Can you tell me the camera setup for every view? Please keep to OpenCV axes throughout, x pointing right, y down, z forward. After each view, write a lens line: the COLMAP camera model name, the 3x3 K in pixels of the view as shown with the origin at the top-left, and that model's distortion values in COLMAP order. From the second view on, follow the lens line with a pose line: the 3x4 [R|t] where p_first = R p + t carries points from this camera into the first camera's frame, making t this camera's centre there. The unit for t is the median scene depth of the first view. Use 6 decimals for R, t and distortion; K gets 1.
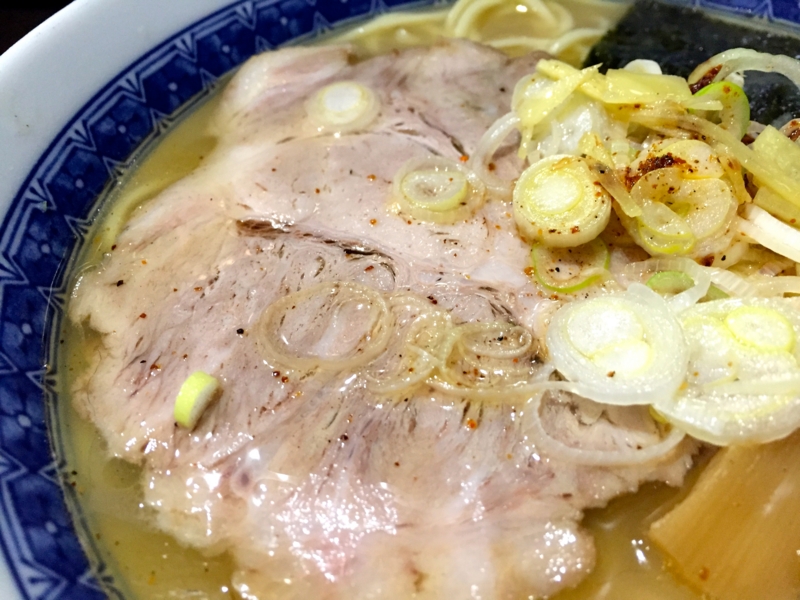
lens RADIAL K [[764.5, 0, 400.0], [0, 764.5, 300.0], [0, 0, 1]] dist [0.111120, -0.223418]
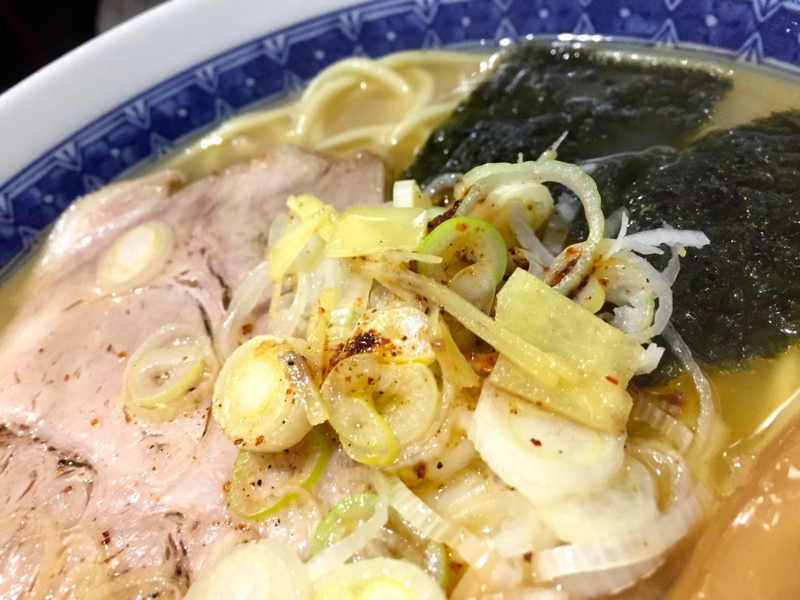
lens RADIAL K [[764.5, 0, 400.0], [0, 764.5, 300.0], [0, 0, 1]] dist [0.111120, -0.223418]
pose [[0.959226, -0.103270, -0.263099, 0.529406], [0.112705, 0.993407, 0.020984, -0.211403], [0.259198, -0.049781, 0.964541, 0.225932]]
